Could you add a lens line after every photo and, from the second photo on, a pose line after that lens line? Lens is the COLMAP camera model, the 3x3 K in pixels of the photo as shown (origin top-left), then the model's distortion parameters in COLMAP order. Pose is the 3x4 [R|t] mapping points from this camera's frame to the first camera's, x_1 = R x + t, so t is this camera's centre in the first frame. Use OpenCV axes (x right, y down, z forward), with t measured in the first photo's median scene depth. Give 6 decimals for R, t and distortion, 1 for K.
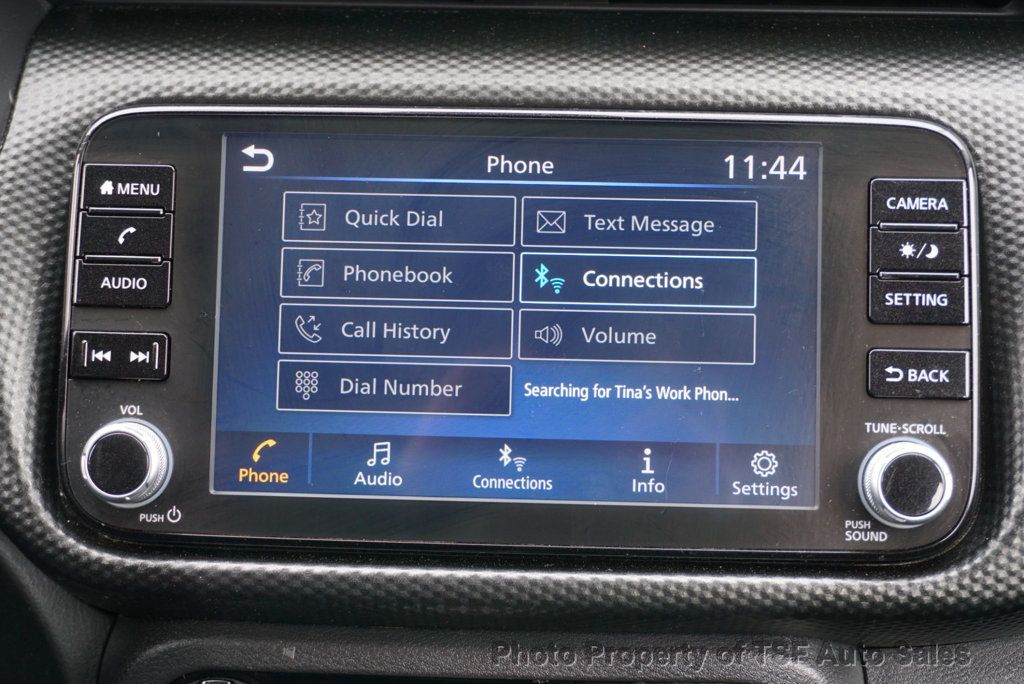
lens RADIAL K [[1477.7, 0, 503.7], [0, 1477.7, 343.5], [0, 0, 1]] dist [0.026655, 0.000000]
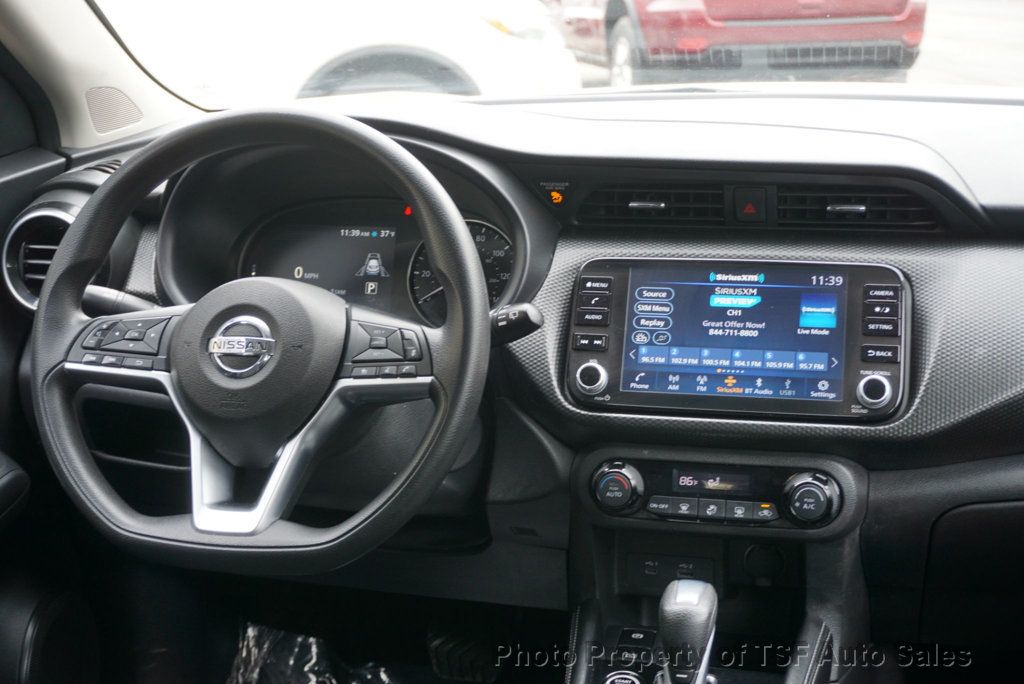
lens RADIAL K [[1438.4, 0, 512.6], [0, 1438.4, 344.3], [0, 0, 1]] dist [0.017199, 0.000000]
pose [[0.979413, 0.024099, -0.200424, 0.144480], [-0.062380, 0.980387, -0.186949, 0.535283], [0.191987, 0.195603, 0.961707, -1.666232]]
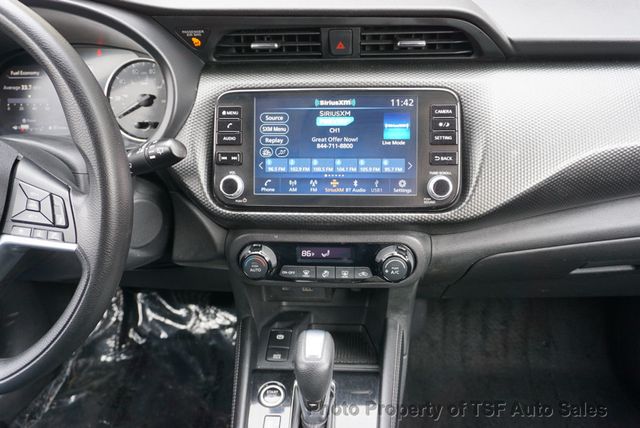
lens RADIAL K [[499.7, 0, 317.1], [0, 499.7, 211.5], [0, 0, 1]] dist [-0.023516, 0.007730]
pose [[0.998880, -0.016294, -0.044429, 0.017303], [0.019754, 0.996711, 0.078599, 0.048343], [0.043002, -0.079389, 0.995916, -0.259399]]
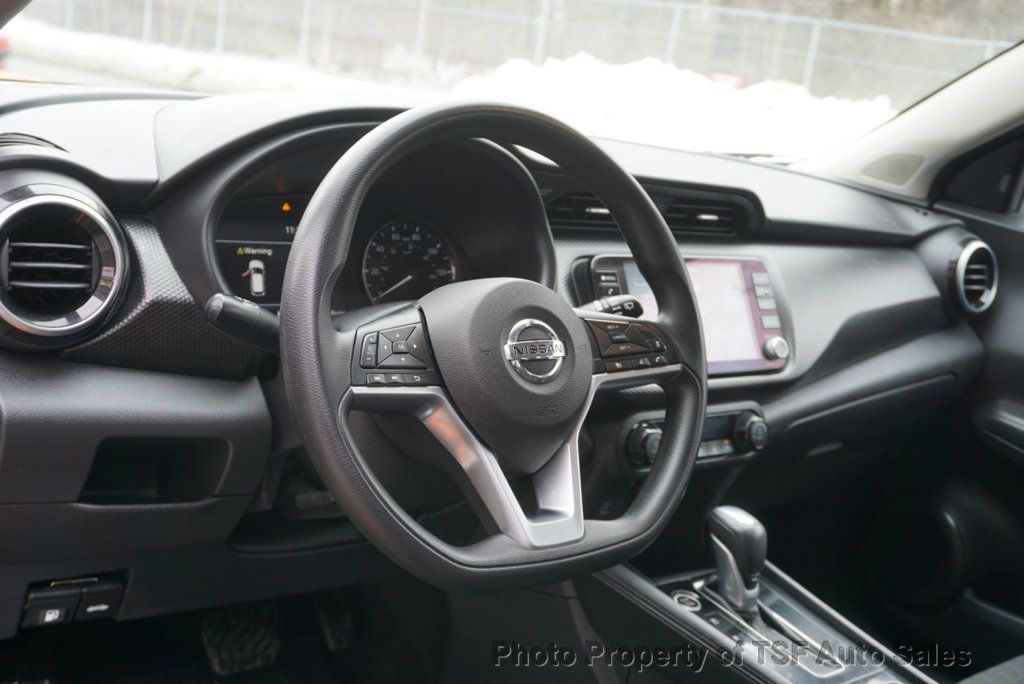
lens RADIAL K [[1106.6, 0, 514.9], [0, 1106.6, 341.8], [0, 0, 1]] dist [-0.011144, 0.000000]
pose [[0.762927, -0.044549, 0.644948, -2.038767], [0.157271, 0.980442, -0.118317, 0.299211], [-0.627063, 0.191699, 0.755012, -0.722629]]
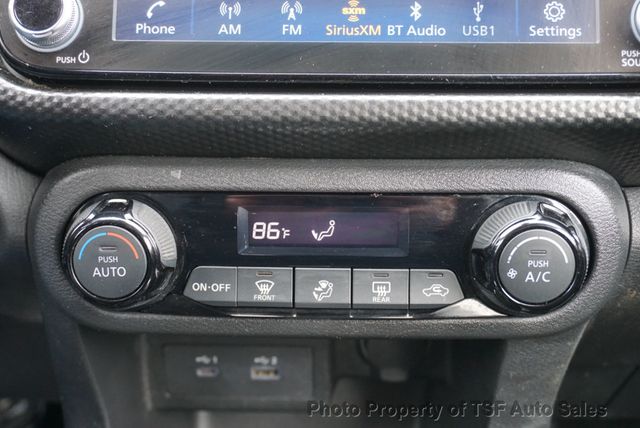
lens RADIAL K [[862.9, 0, 314.3], [0, 862.9, 210.6], [0, 0, 1]] dist [0.003503, 0.000000]
pose [[0.999959, -0.008061, 0.004100, -0.031572], [0.008279, 0.998384, -0.056213, 0.287400], [-0.003640, 0.056244, 0.998410, 0.276557]]
